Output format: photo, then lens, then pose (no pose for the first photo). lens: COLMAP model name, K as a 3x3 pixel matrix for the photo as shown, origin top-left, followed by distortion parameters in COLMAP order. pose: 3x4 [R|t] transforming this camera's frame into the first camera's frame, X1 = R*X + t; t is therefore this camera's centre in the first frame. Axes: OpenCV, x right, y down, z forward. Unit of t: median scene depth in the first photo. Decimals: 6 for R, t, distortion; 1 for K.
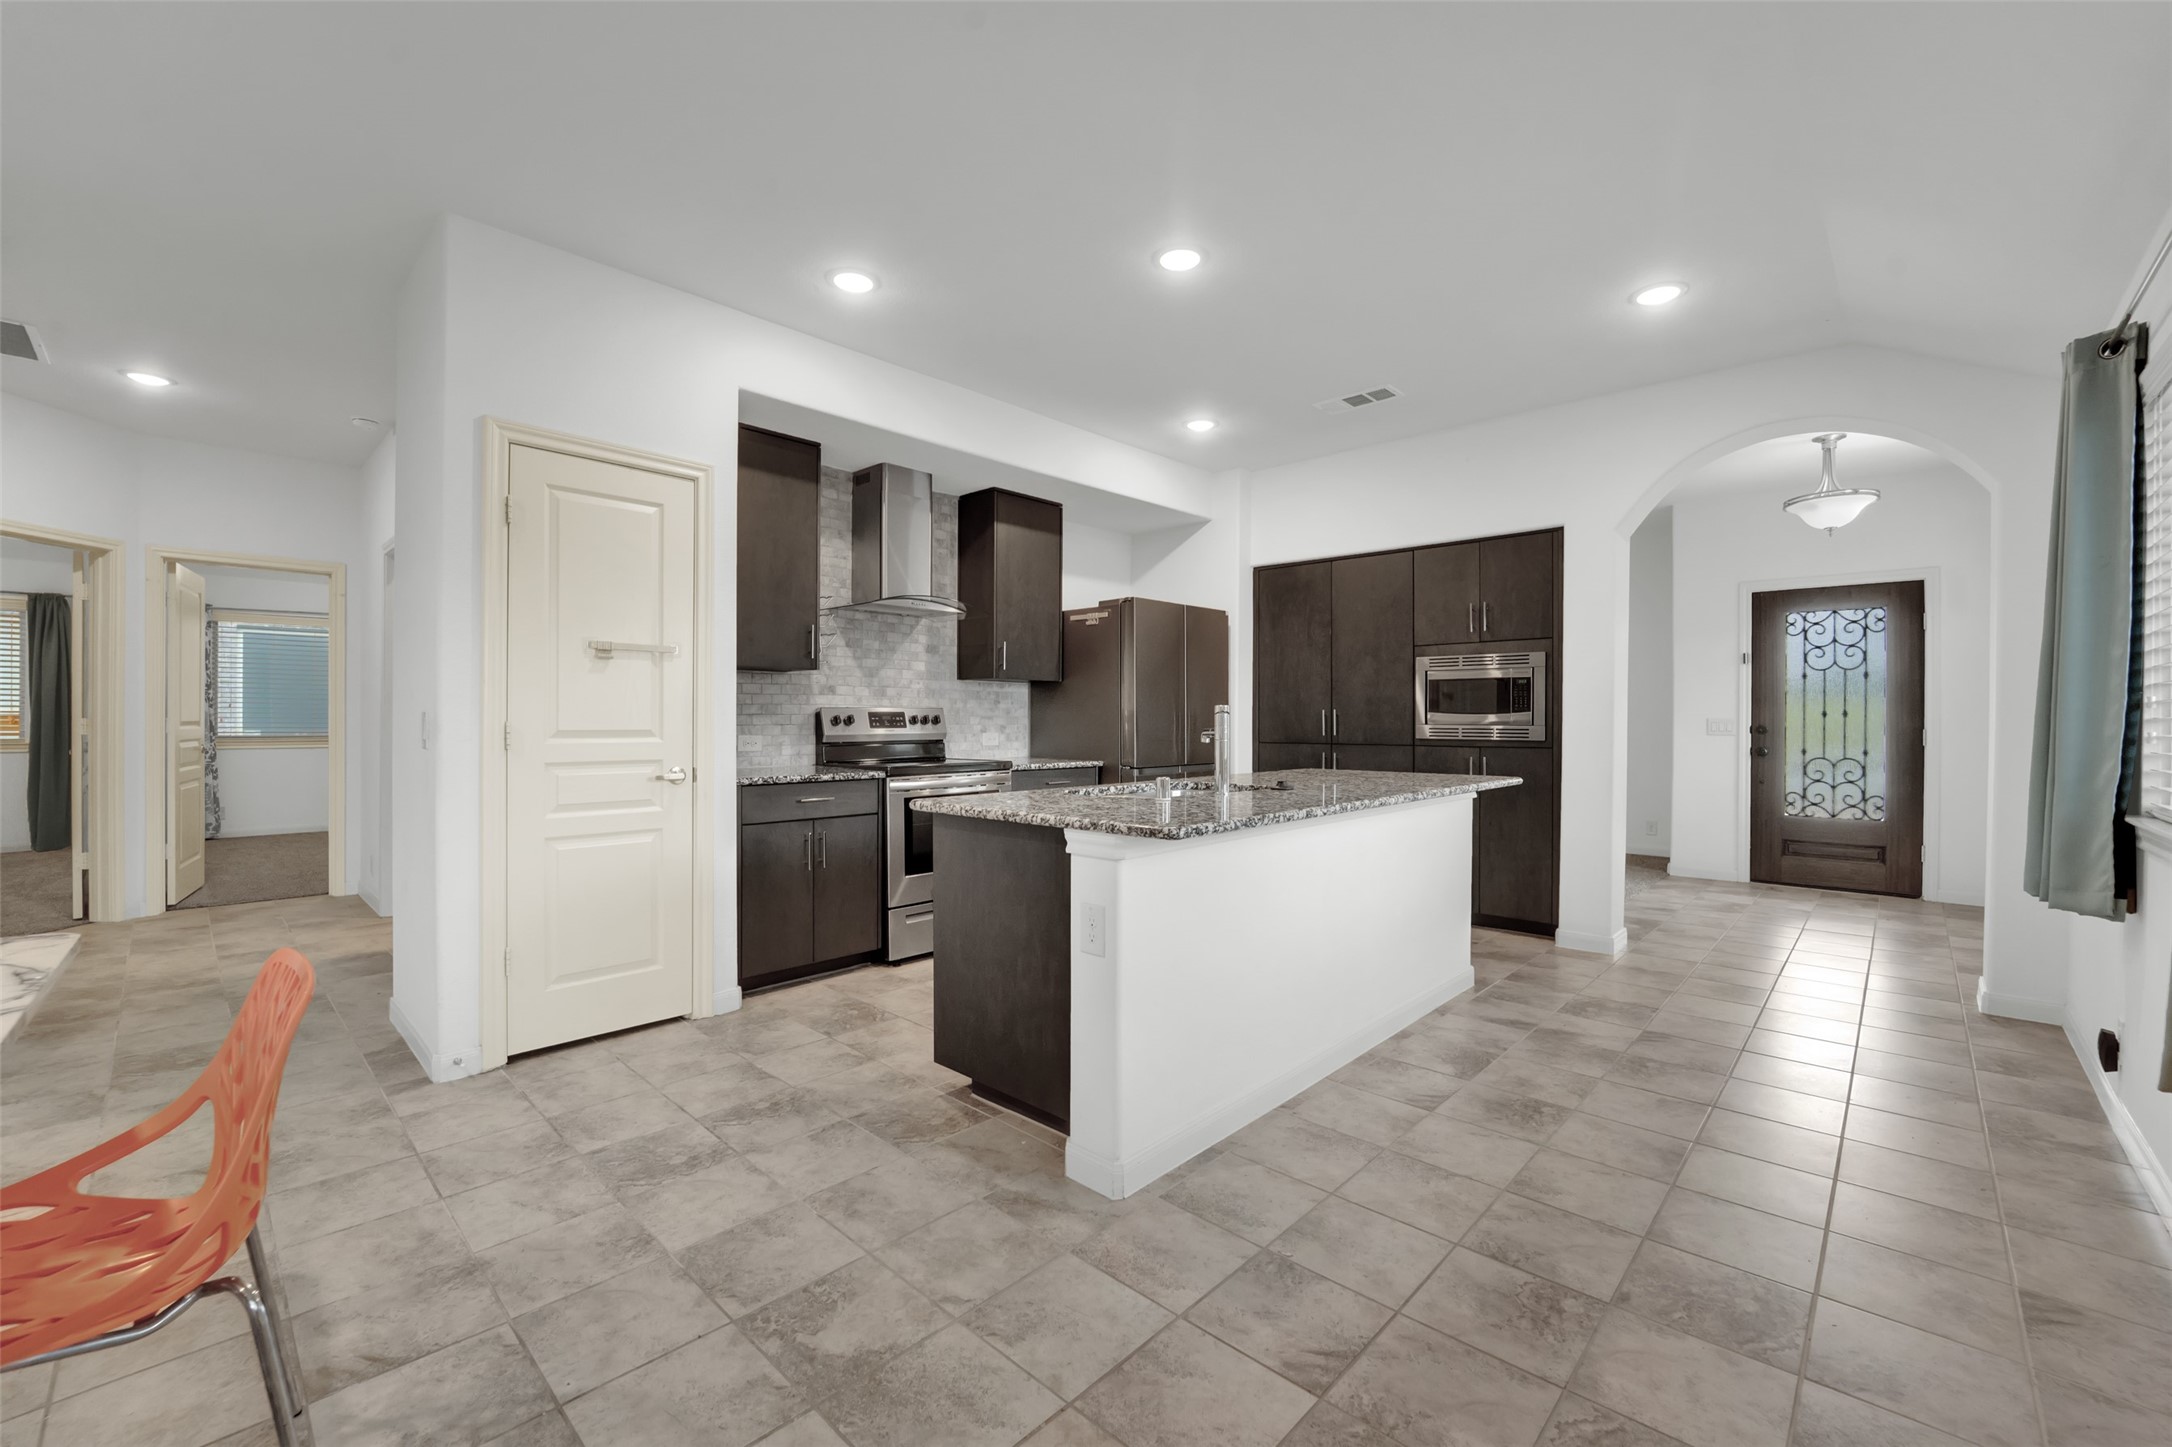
lens RADIAL K [[872.4, 0, 1083.4], [0, 872.4, 720.3], [0, 0, 1]] dist [-0.023152, -0.000960]
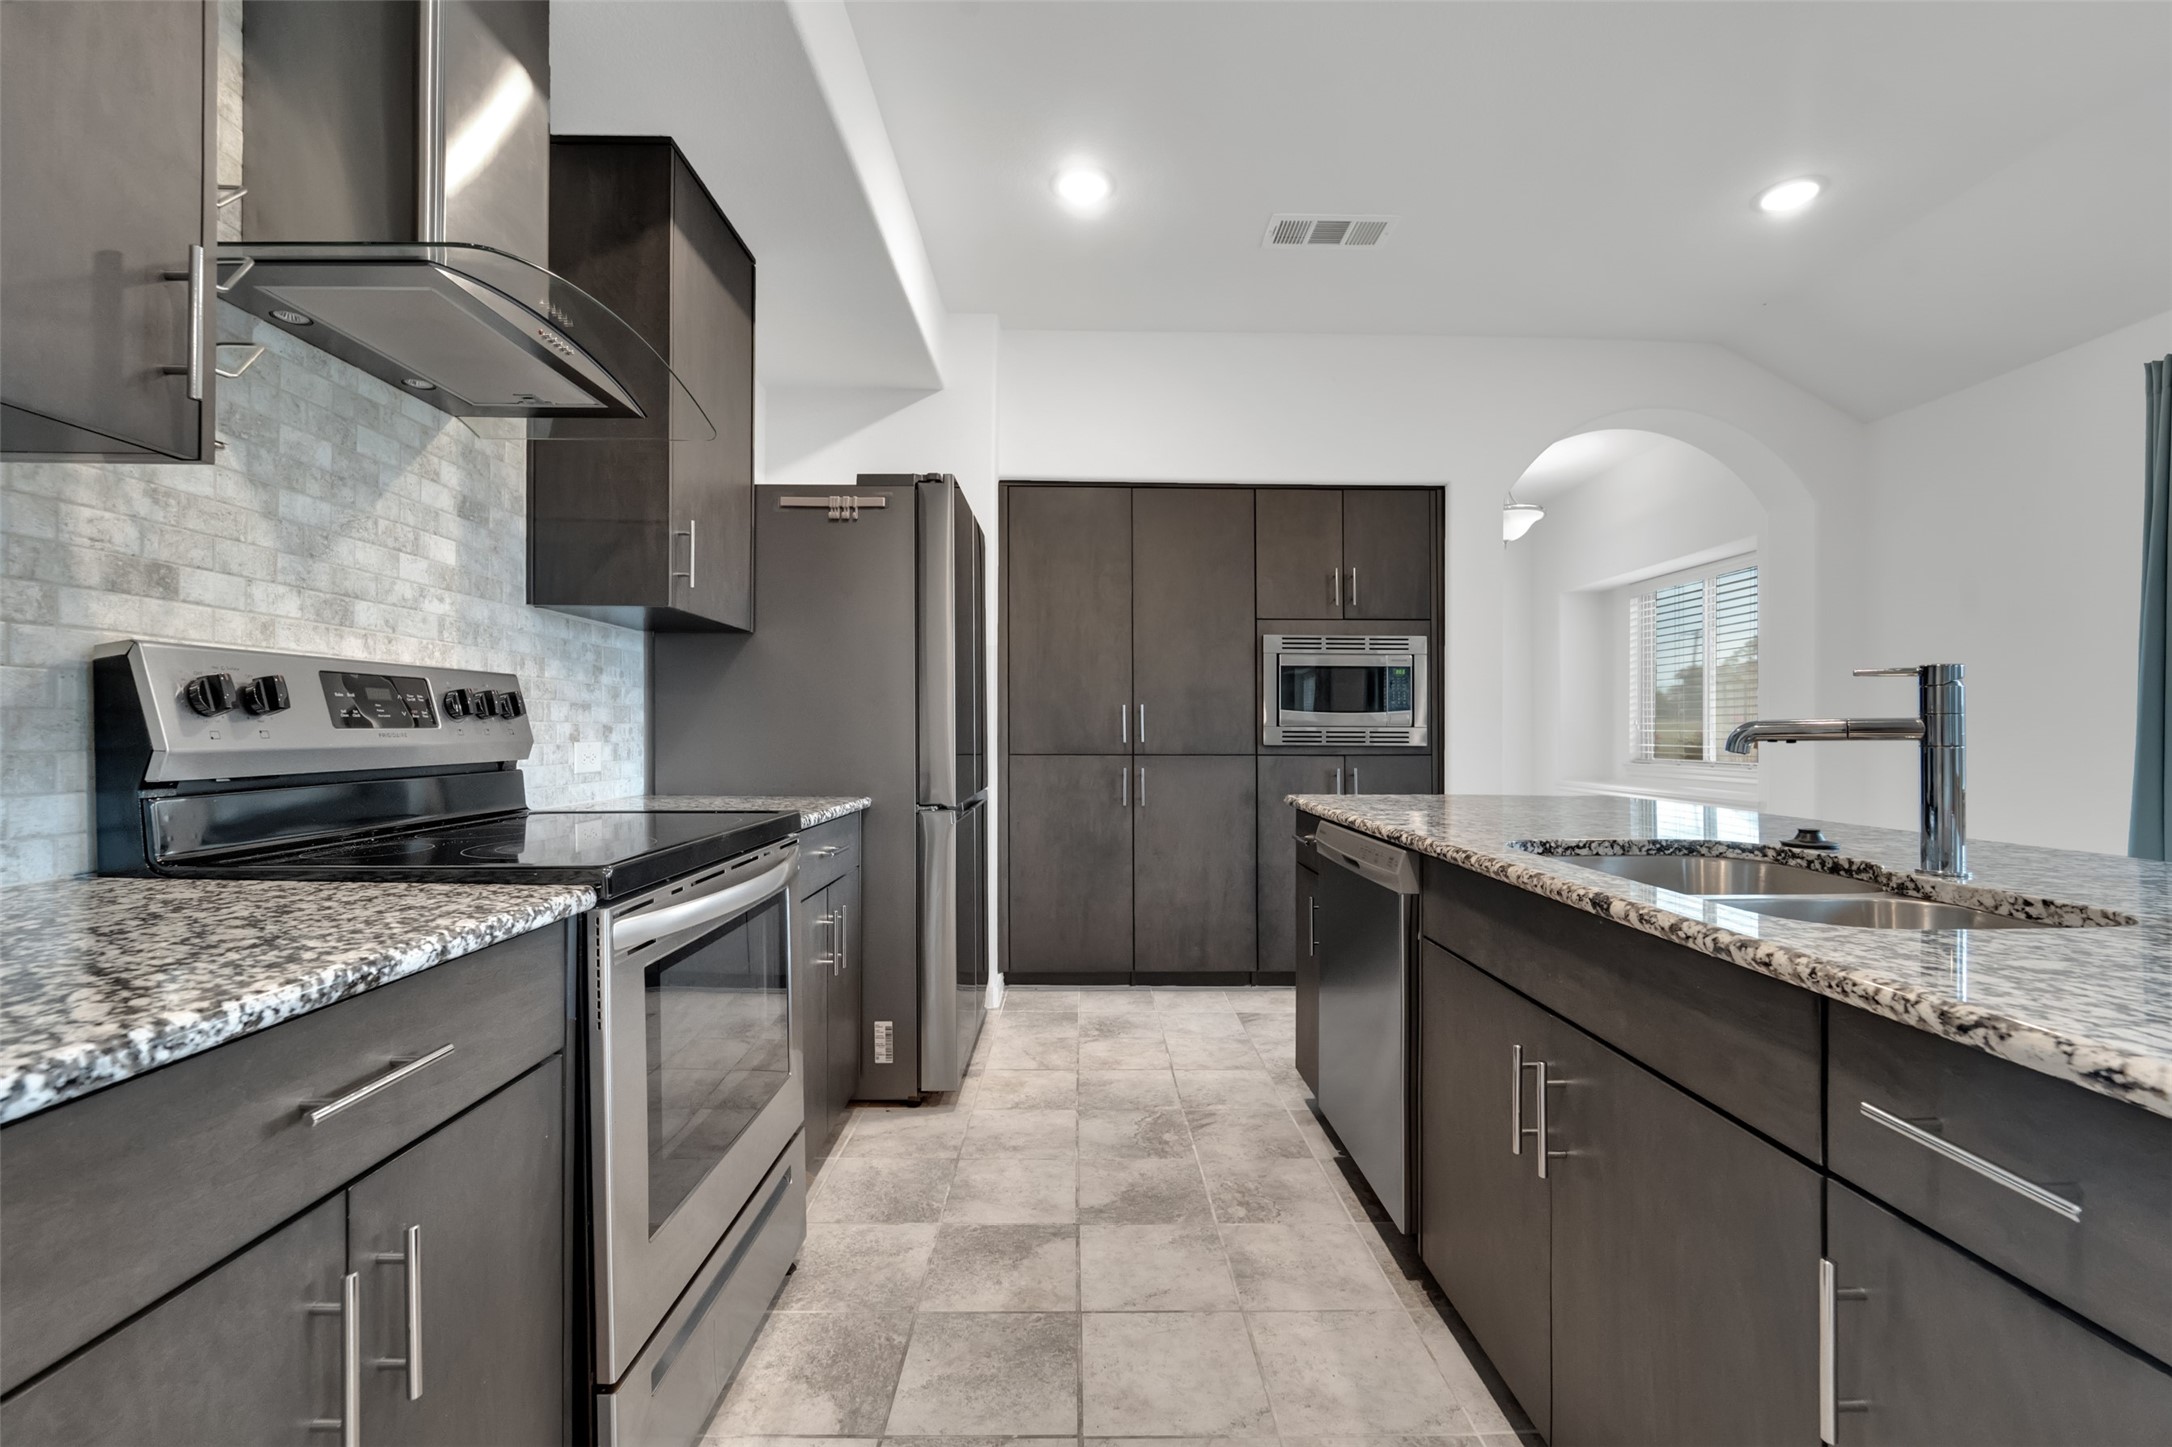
lens RADIAL K [[902.4, 0, 1088.5], [0, 902.4, 727.2], [0, 0, 1]] dist [-0.016431, -0.005105]
pose [[0.708361, 0.004285, 0.705838, -0.281574], [-0.002940, 0.999991, -0.003120, 0.009601], [-0.705845, 0.000135, 0.708367, 0.622380]]
